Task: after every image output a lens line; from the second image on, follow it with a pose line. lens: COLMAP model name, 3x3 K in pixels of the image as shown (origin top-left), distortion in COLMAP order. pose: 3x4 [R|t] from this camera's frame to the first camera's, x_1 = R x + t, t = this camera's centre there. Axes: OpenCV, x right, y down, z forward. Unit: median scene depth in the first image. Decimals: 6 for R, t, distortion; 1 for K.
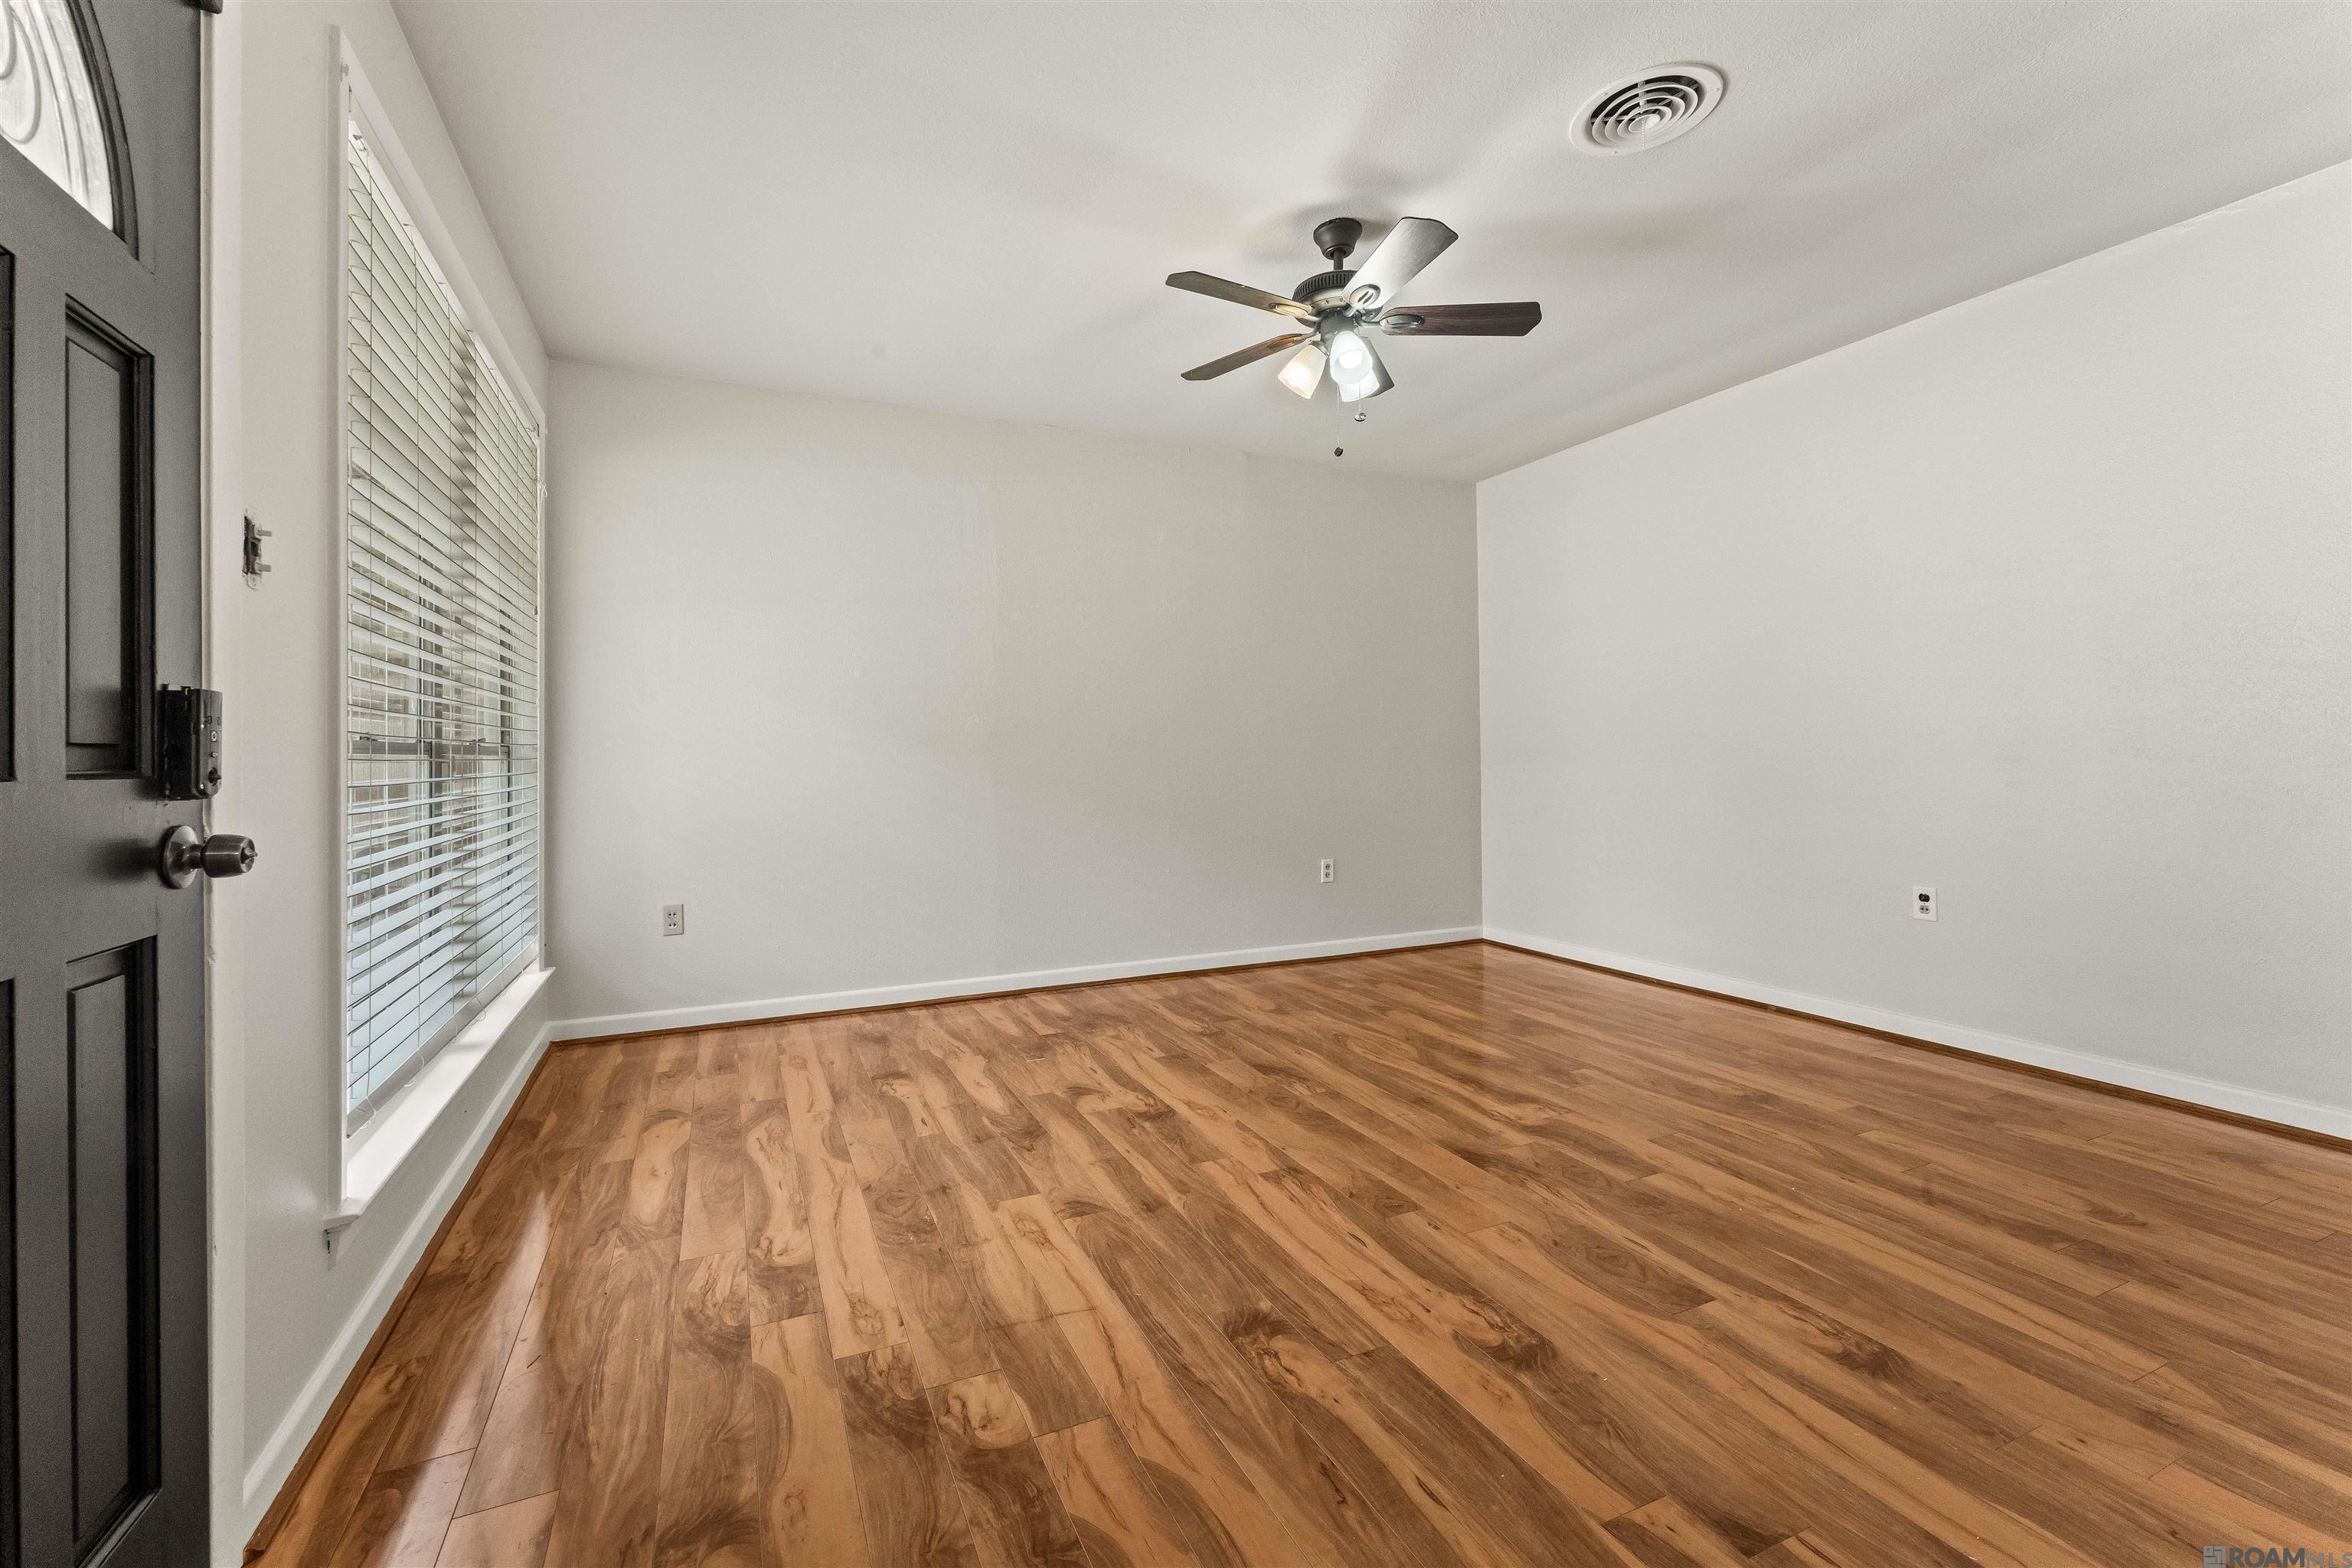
lens RADIAL K [[974.7, 0, 1175.8], [0, 974.7, 766.8], [0, 0, 1]] dist [-0.001658, 0.000073]
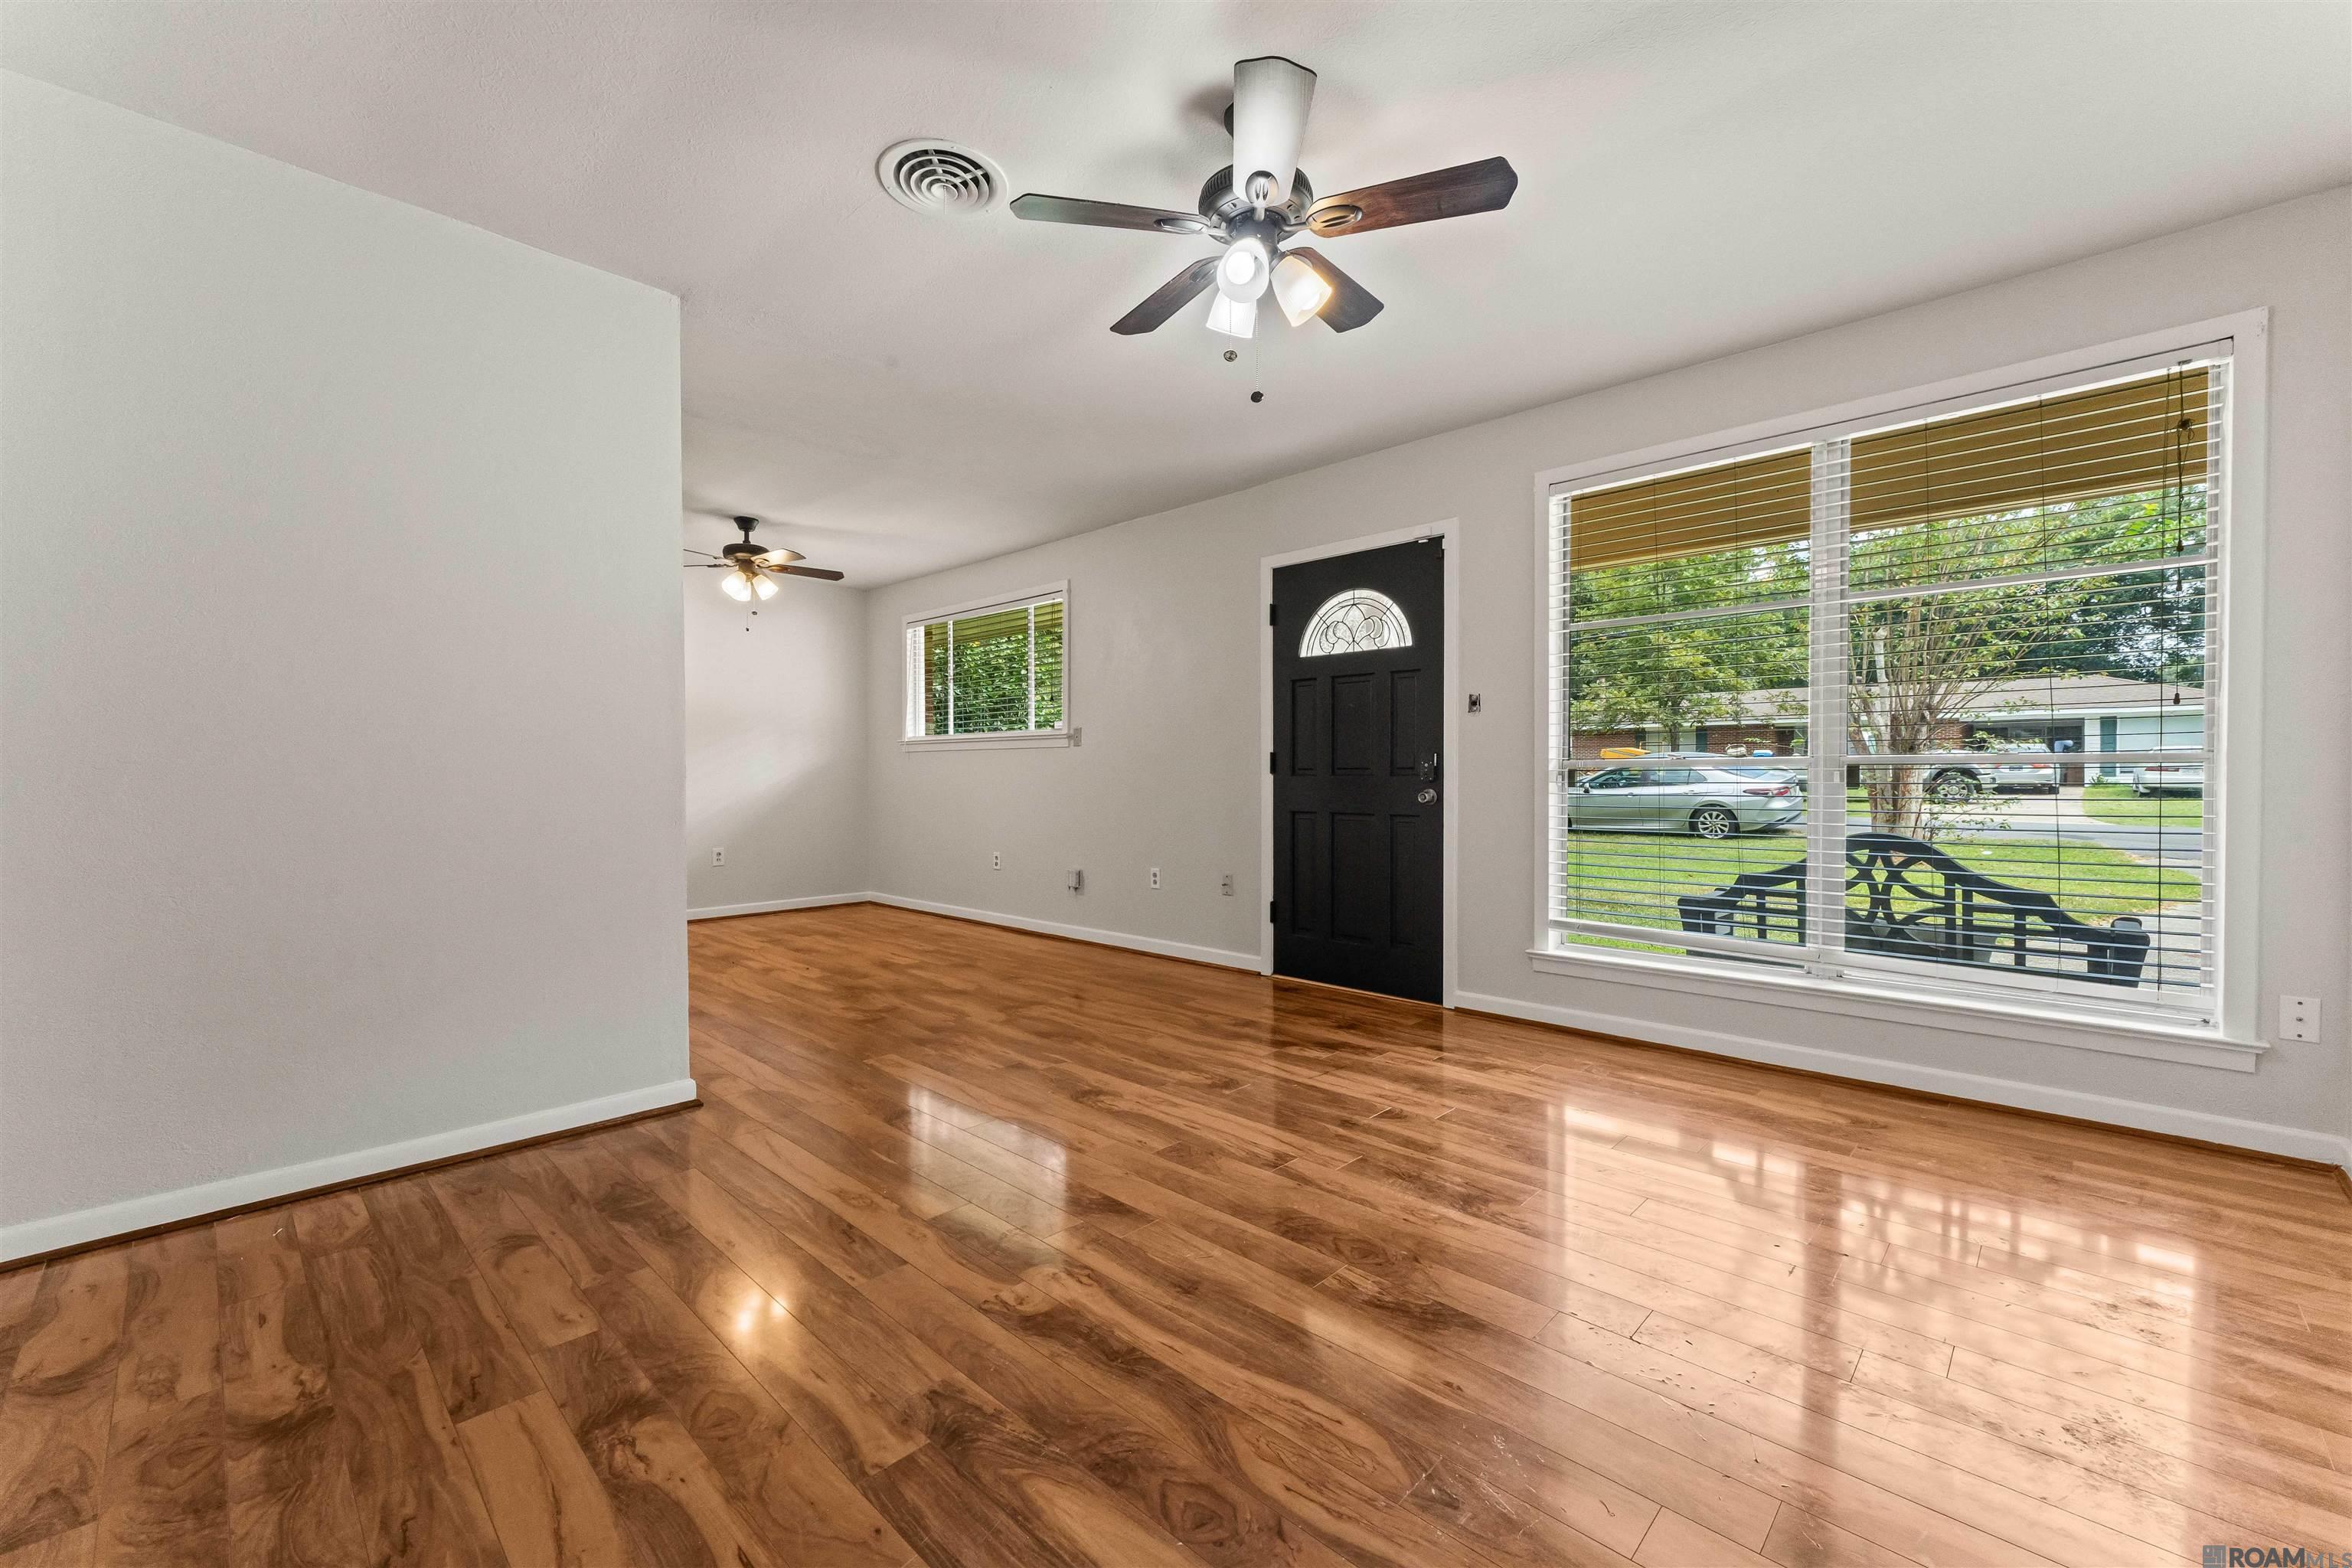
lens RADIAL K [[974.7, 0, 1175.5], [0, 974.7, 777.5], [0, 0, 1]] dist [-0.001658, 0.000073]
pose [[-0.934117, 0.015027, -0.356652, 0.644041], [0.008042, 0.999746, 0.021060, -0.042652], [0.356878, 0.016804, -0.934000, 2.106739]]
